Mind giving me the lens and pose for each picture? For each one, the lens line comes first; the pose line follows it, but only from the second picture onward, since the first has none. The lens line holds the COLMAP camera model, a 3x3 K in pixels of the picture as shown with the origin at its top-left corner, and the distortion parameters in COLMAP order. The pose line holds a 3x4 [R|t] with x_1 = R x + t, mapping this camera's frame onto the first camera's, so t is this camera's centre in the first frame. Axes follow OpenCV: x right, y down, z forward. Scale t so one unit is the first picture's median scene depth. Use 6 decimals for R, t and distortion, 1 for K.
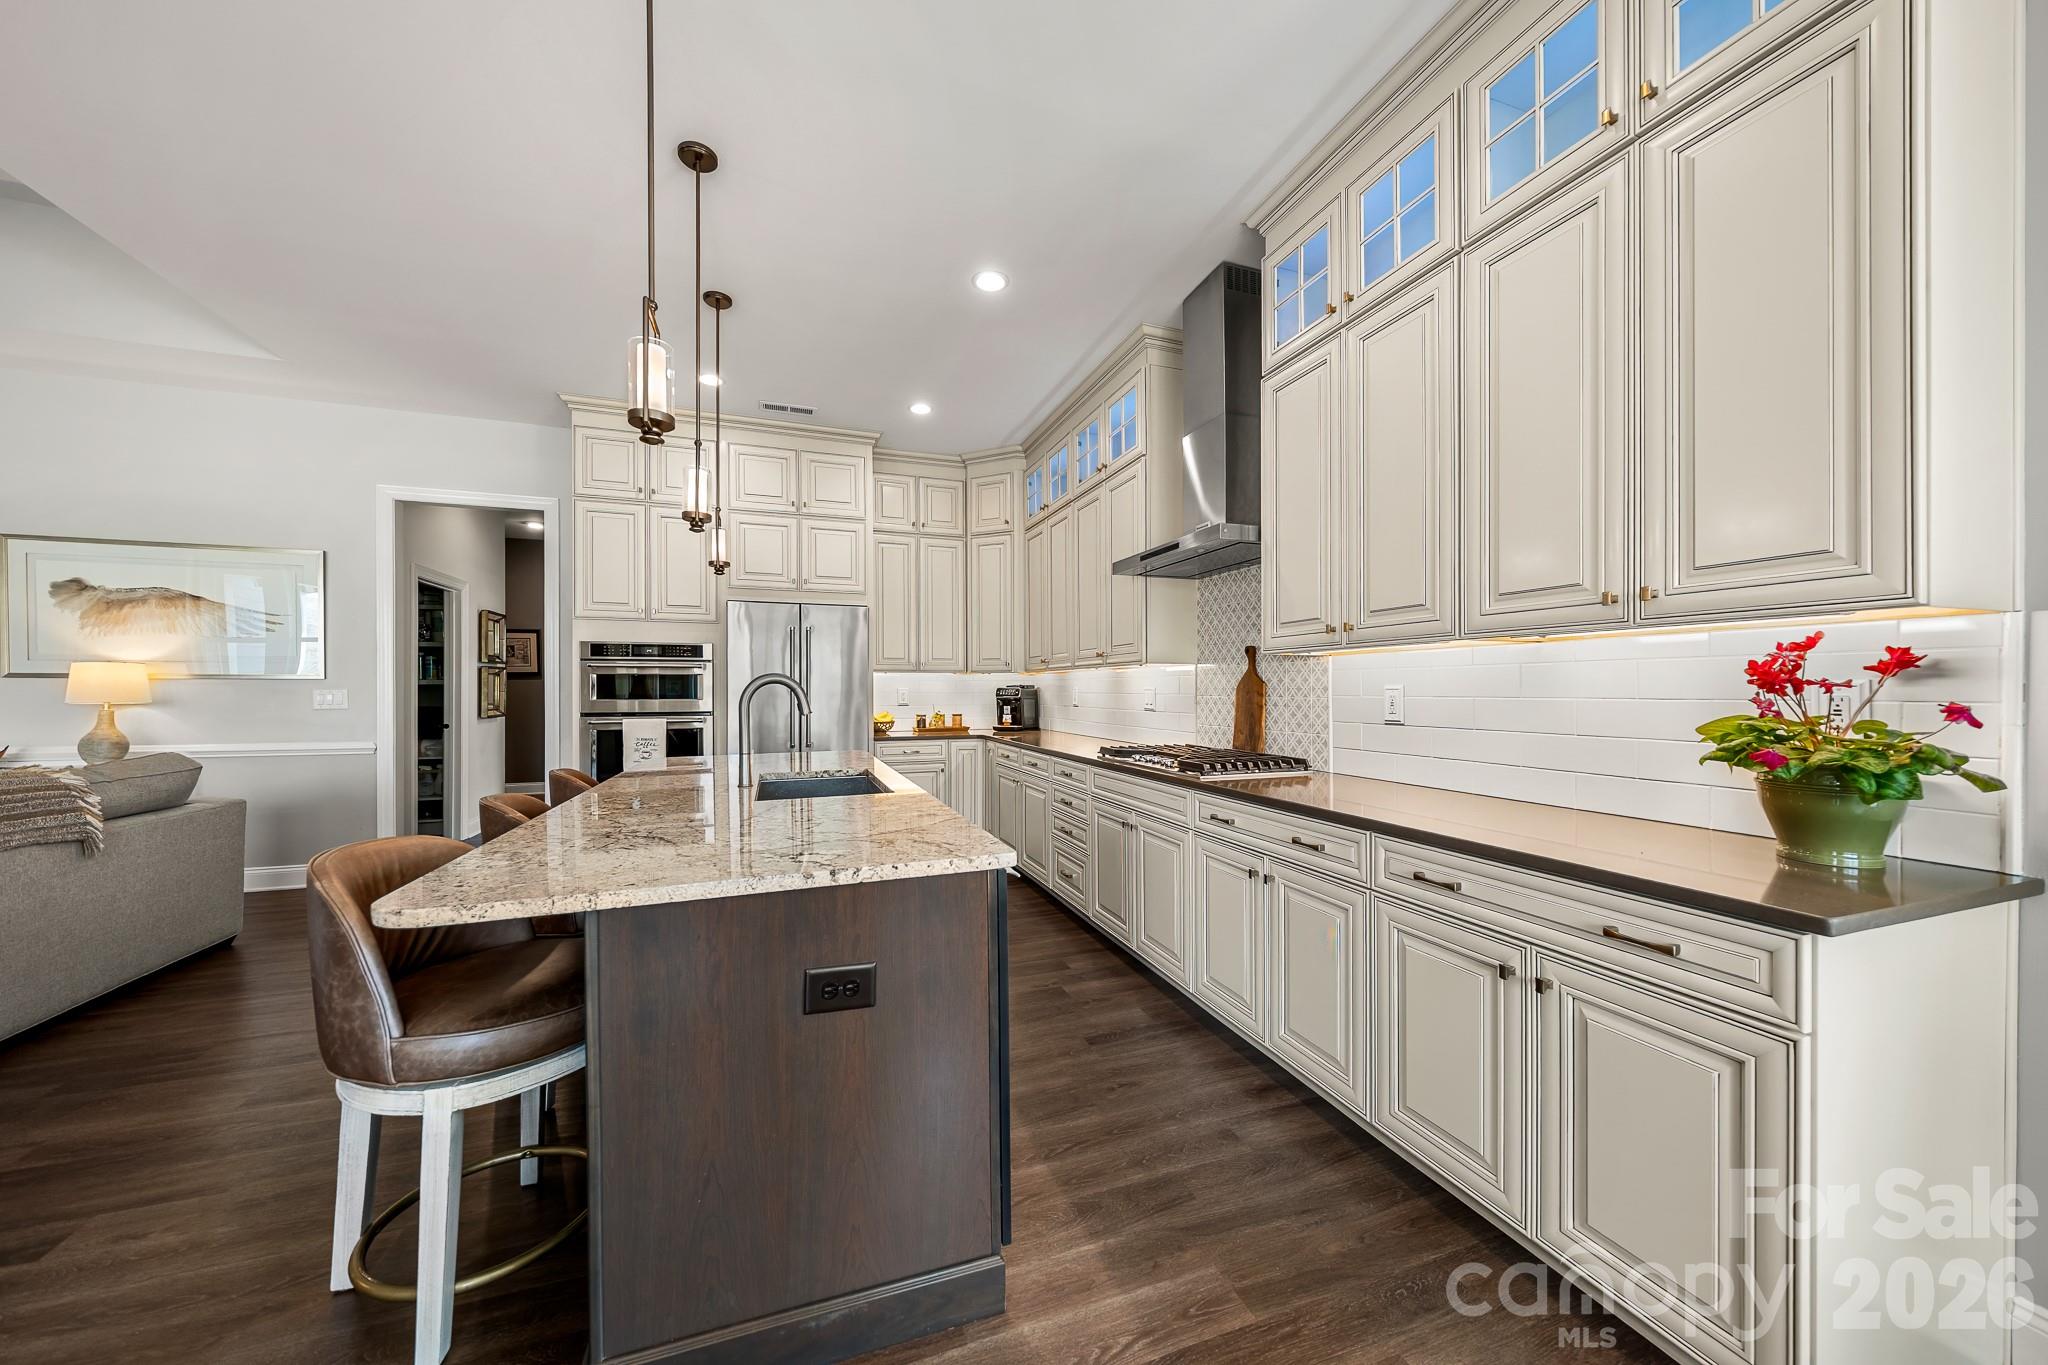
lens RADIAL K [[704.1, 0, 1022.4], [0, 704.1, 693.4], [0, 0, 1]] dist [0.003930, -0.000823]
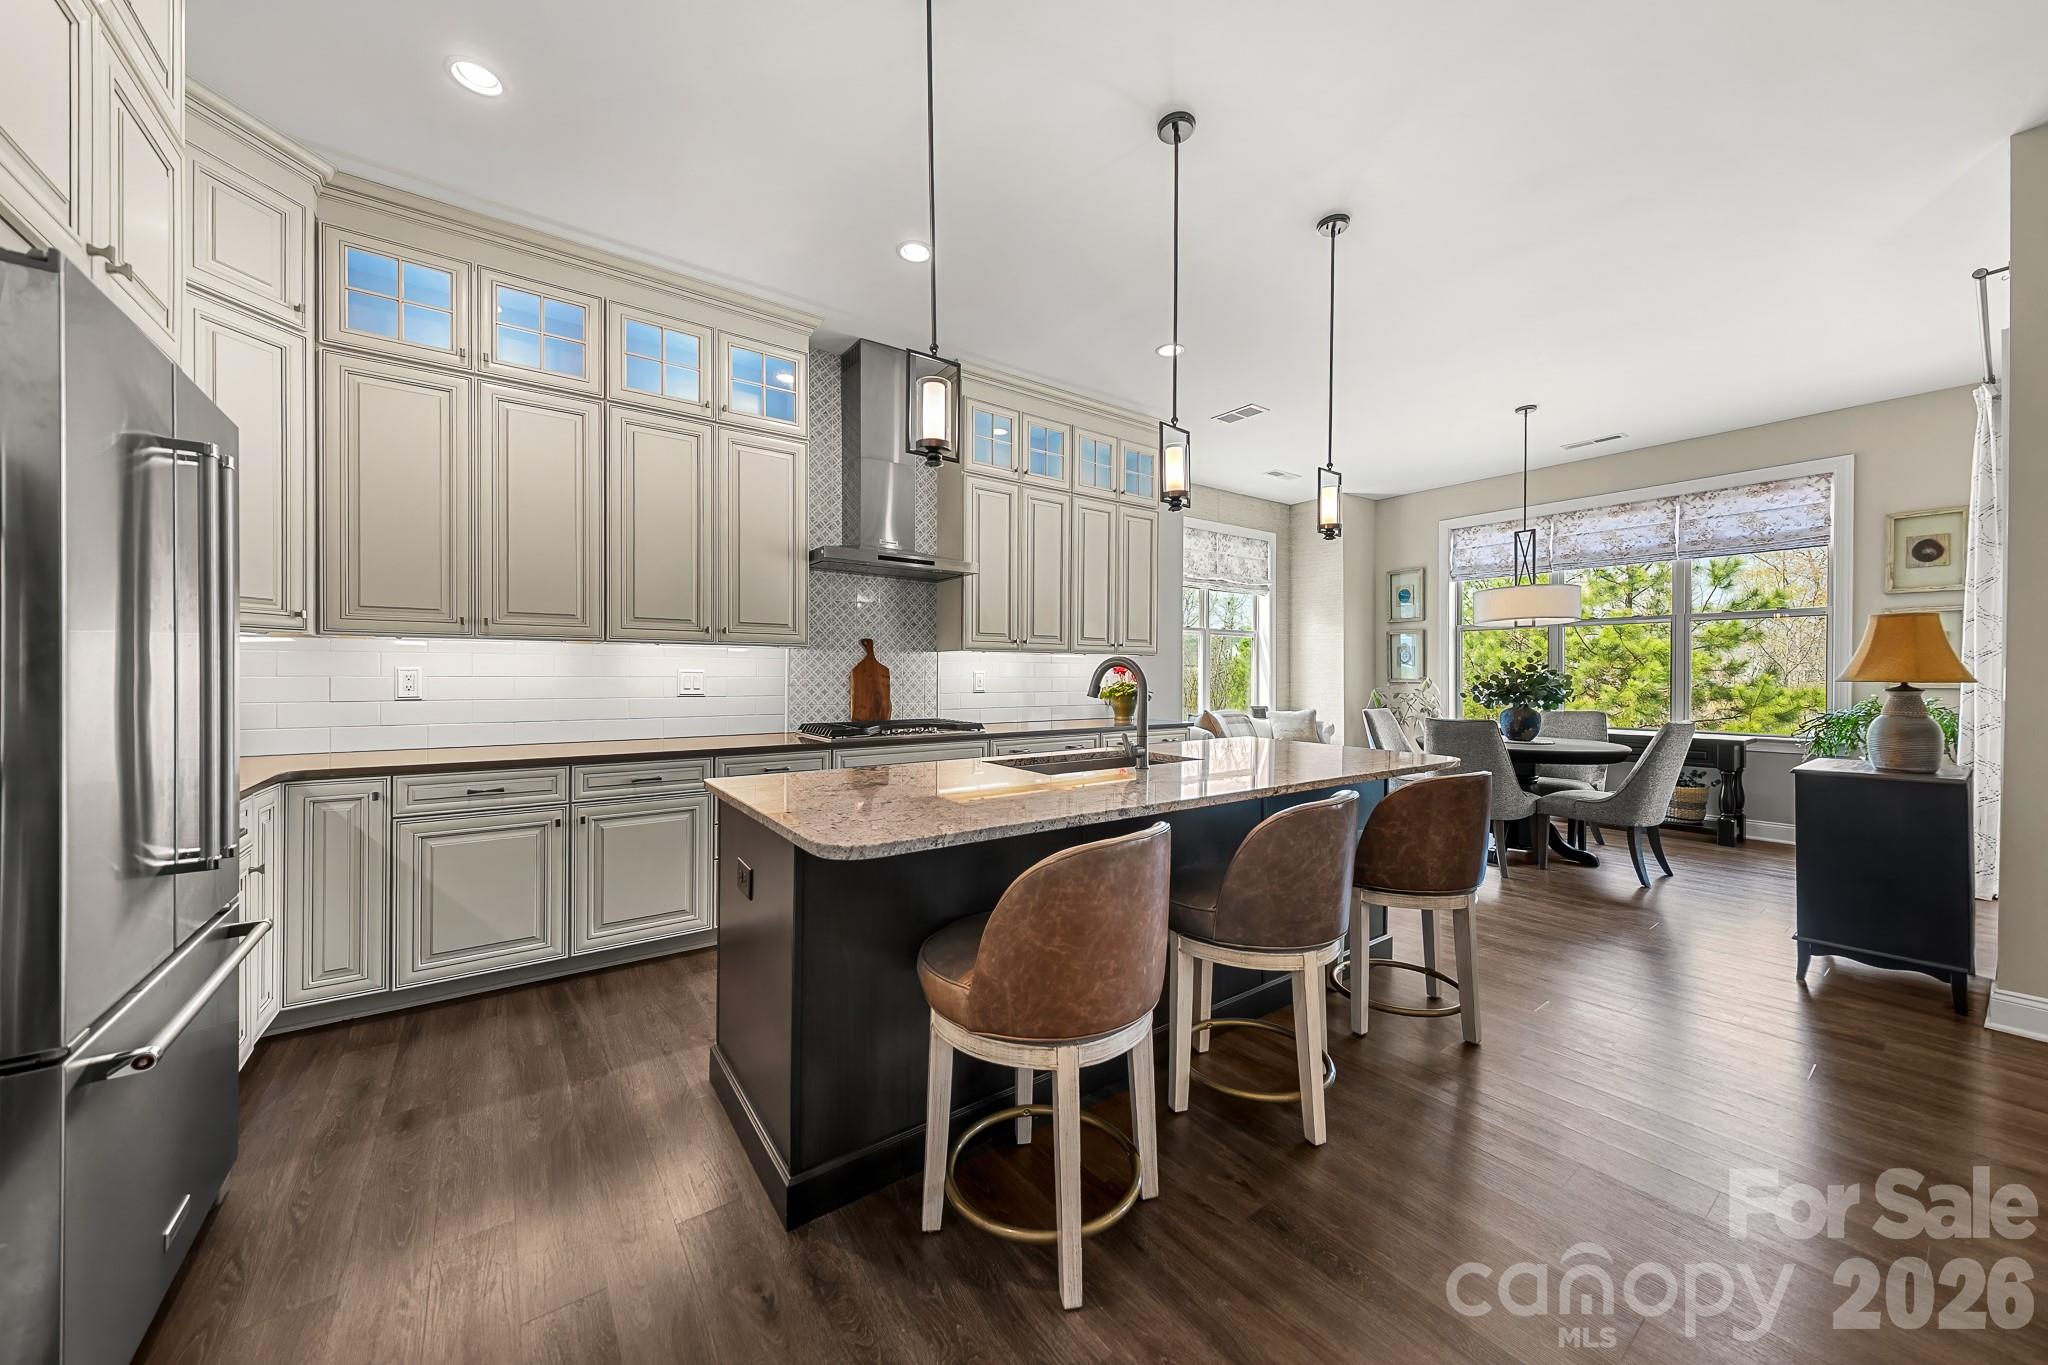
lens RADIAL K [[735.3, 0, 1019.9], [0, 735.3, 673.7], [0, 0, 1]] dist [0.017768, 0.000064]
pose [[-0.293735, 0.000579, 0.955887, -0.920867], [0.000203, 1.000000, -0.000543, -0.003320], [-0.955887, 0.000034, -0.293735, 1.016313]]
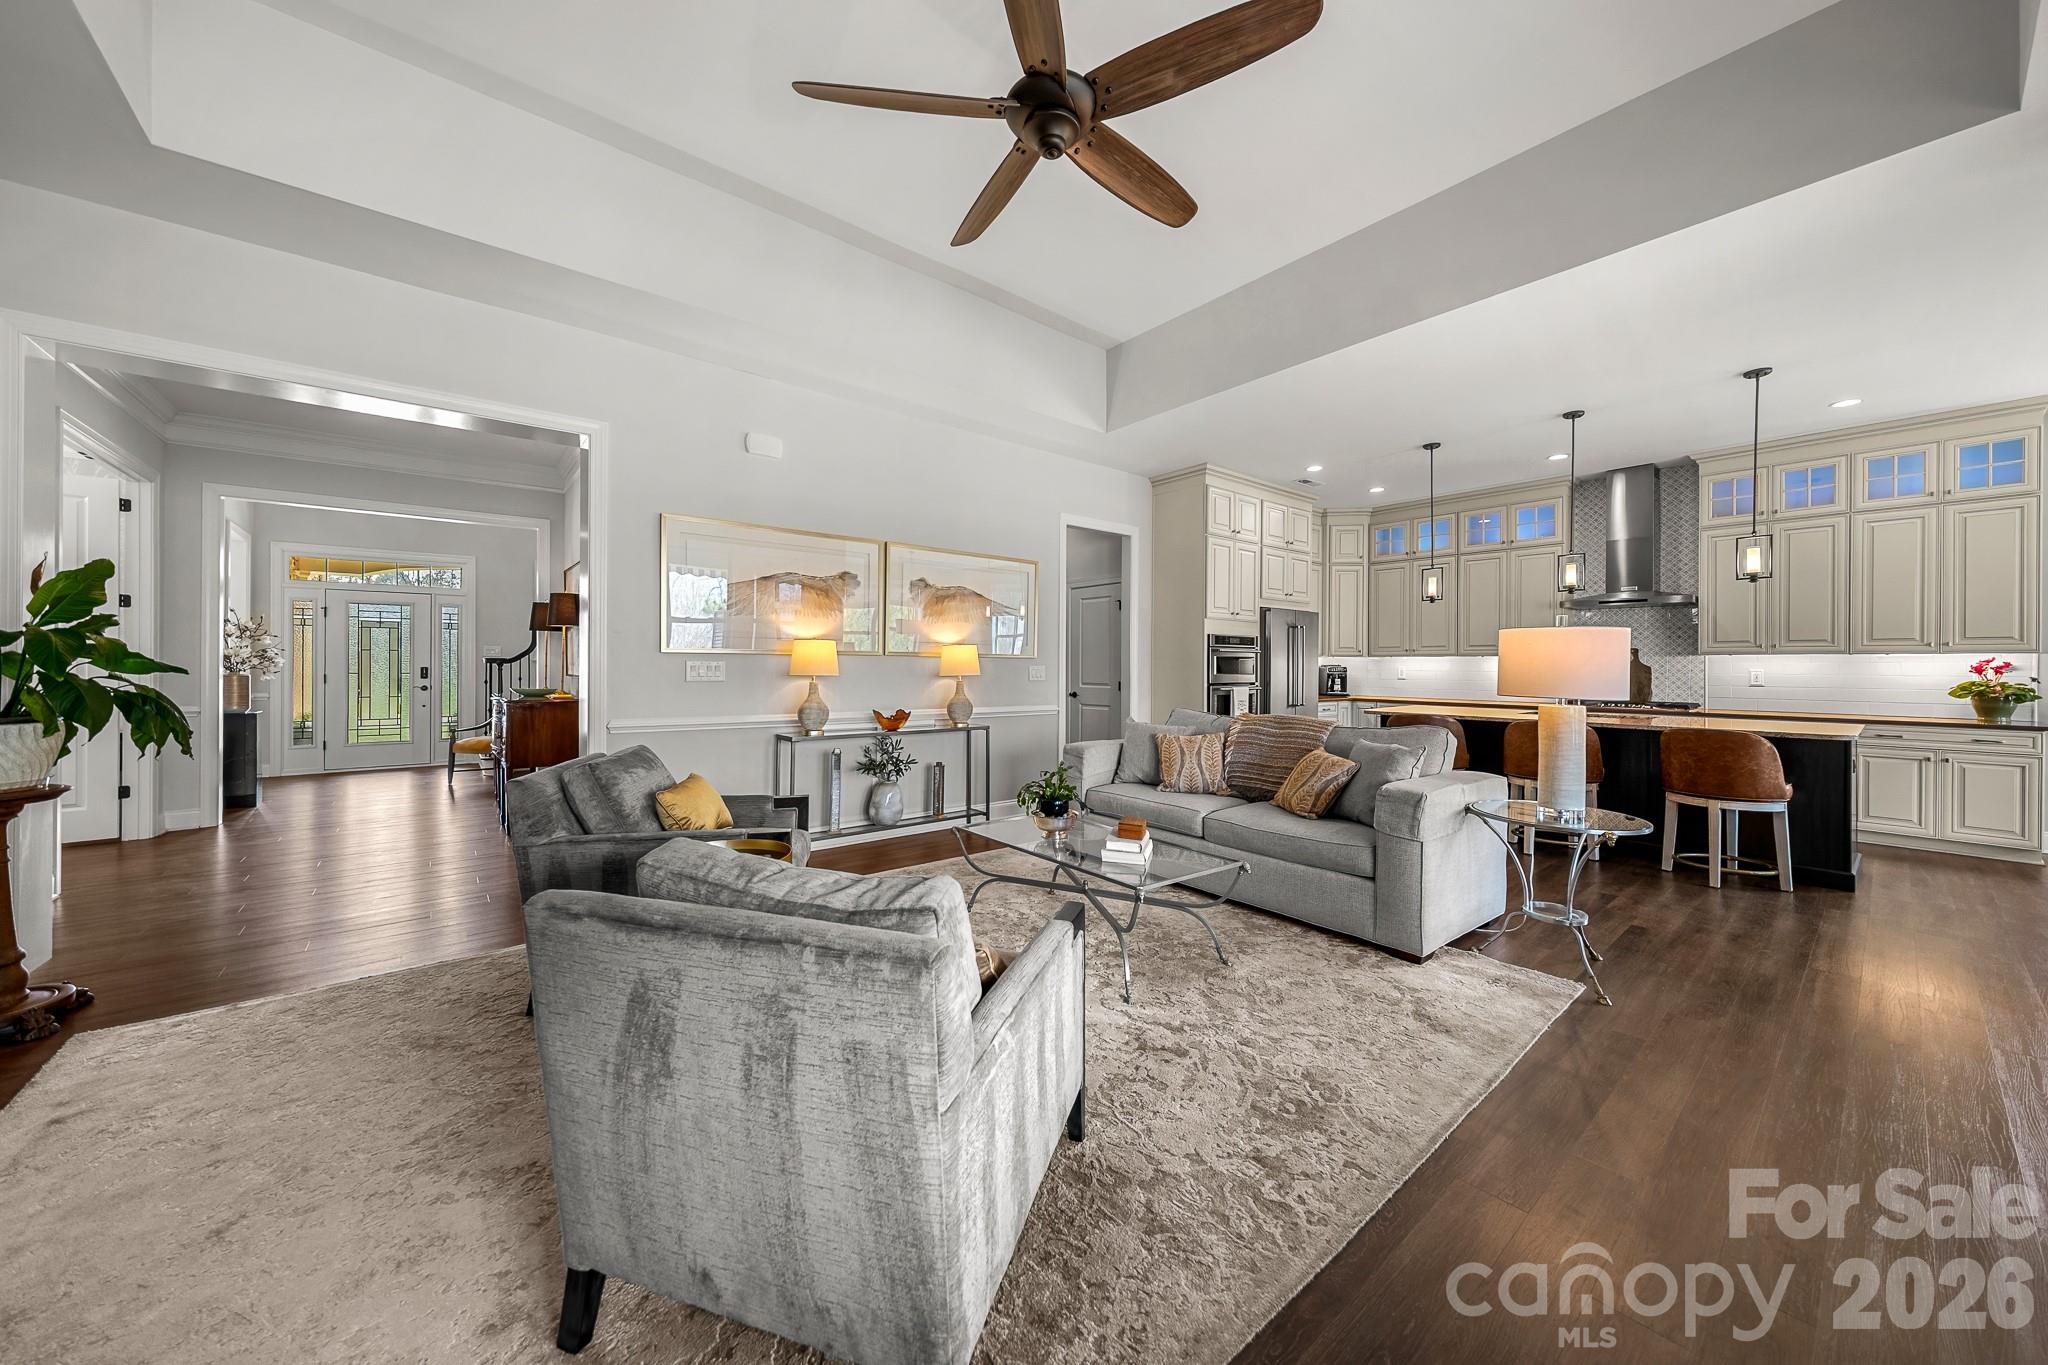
lens RADIAL K [[704.1, 0, 1024.8], [0, 704.1, 665.7], [0, 0, 1]] dist [0.003930, -0.000823]
pose [[0.944377, 0.006199, 0.328806, -1.772998], [-0.005814, 0.999981, -0.002154, -0.003504], [-0.328813, 0.000122, 0.944395, -0.291436]]
